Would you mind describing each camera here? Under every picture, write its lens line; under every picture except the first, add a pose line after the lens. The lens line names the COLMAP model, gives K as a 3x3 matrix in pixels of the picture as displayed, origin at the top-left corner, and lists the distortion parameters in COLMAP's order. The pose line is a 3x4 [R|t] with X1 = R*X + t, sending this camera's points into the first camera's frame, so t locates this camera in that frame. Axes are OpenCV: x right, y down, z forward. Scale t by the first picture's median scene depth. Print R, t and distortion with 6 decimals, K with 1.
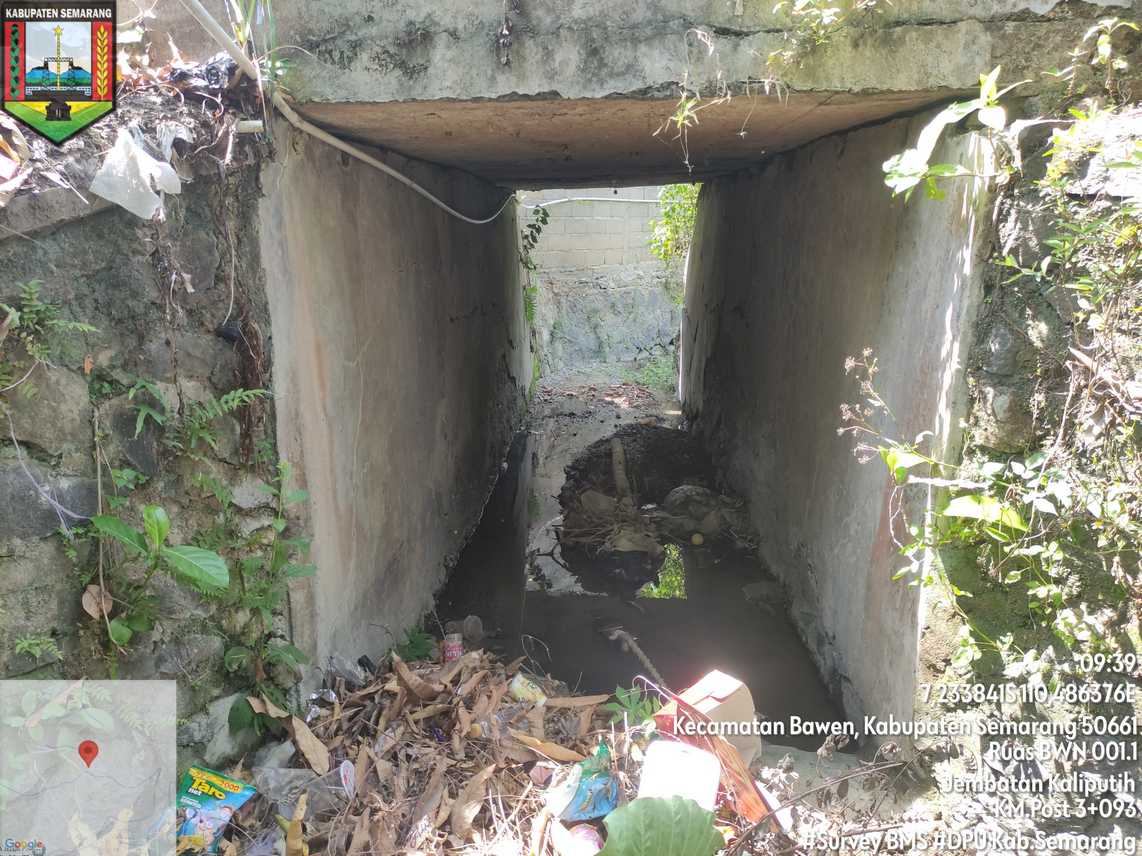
lens RADIAL K [[842.6, 0, 577.0], [0, 842.6, 428.6], [0, 0, 1]] dist [0.056079, -0.055364]
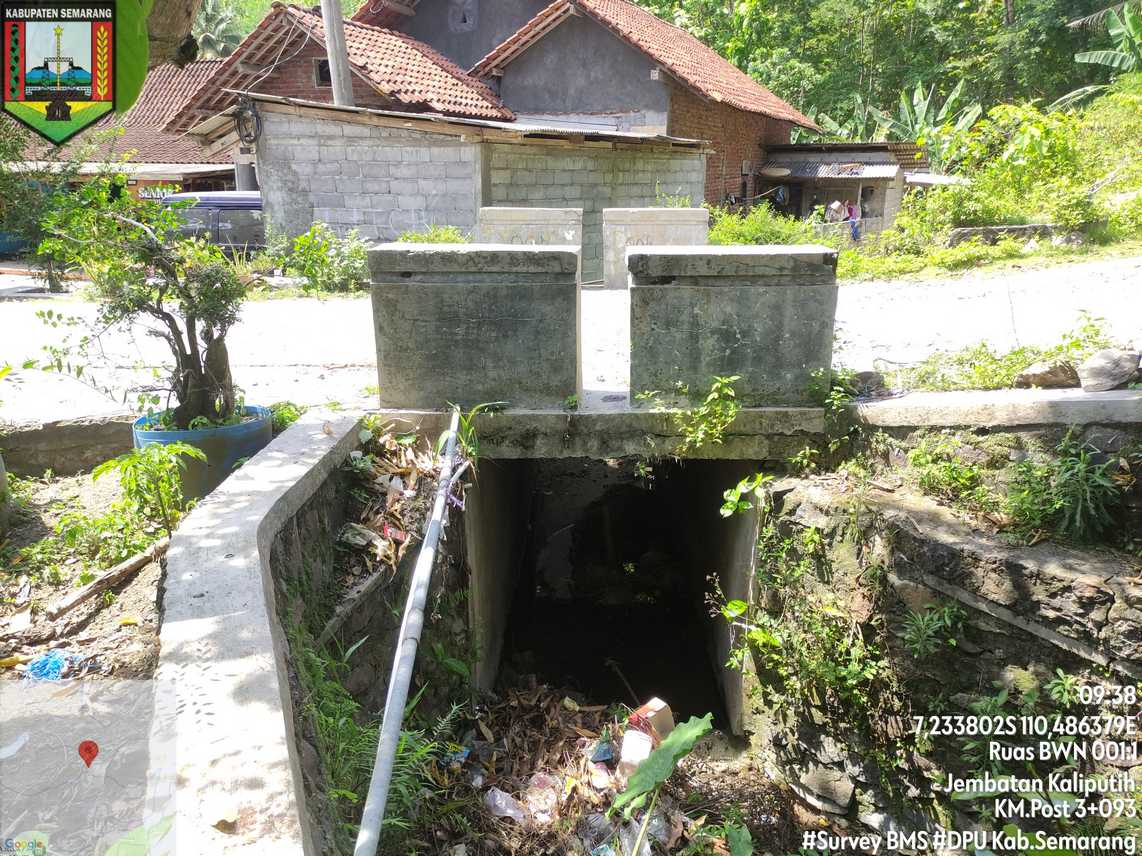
lens RADIAL K [[842.6, 0, 574.0], [0, 842.6, 429.2], [0, 0, 1]] dist [0.056079, -0.055364]
pose [[0.999807, 0.002232, 0.019493, -0.096606], [-0.003227, 0.998683, 0.051202, -0.522149], [-0.019353, -0.051255, 0.998498, -1.174191]]
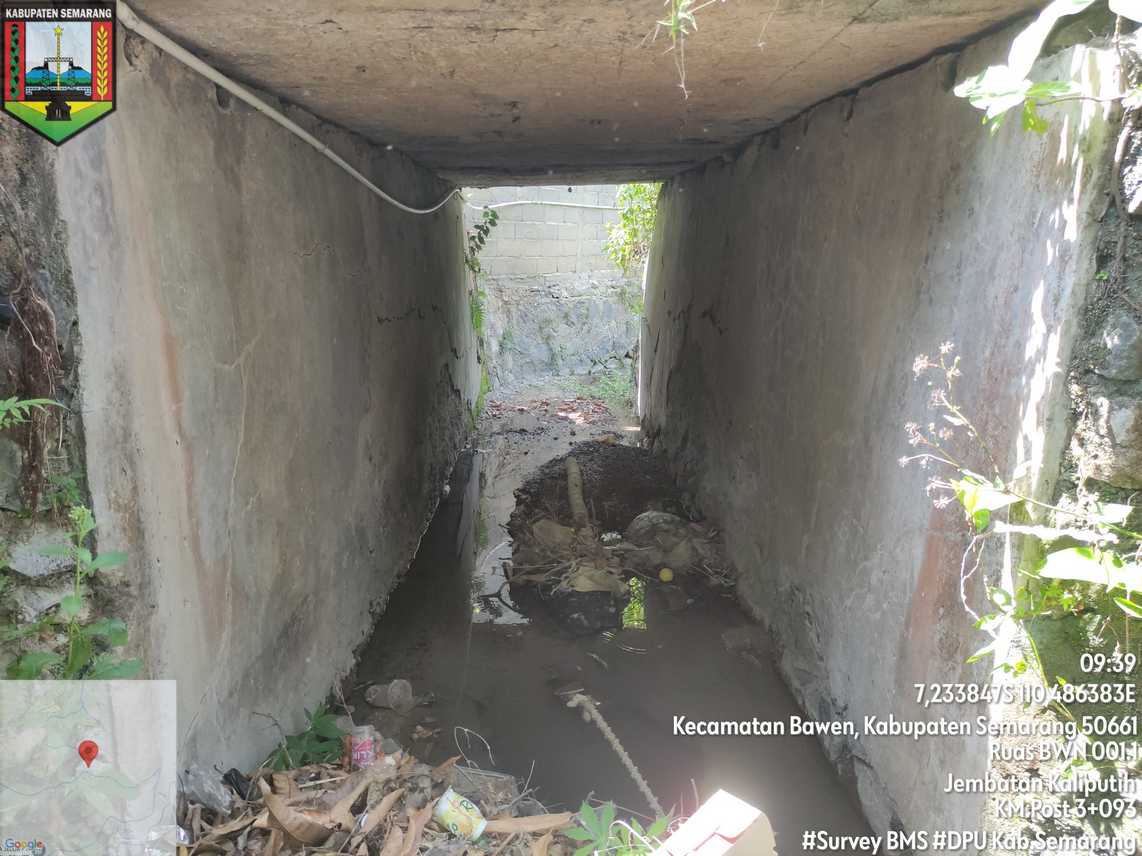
lens RADIAL K [[842.6, 0, 569.8], [0, 842.6, 429.9], [0, 0, 1]] dist [0.056079, -0.055364]
pose [[0.998773, -0.000023, 0.049514, -0.000462], [0.000846, 0.999862, -0.016604, -0.008625], [-0.049507, 0.016625, 0.998635, 0.261696]]
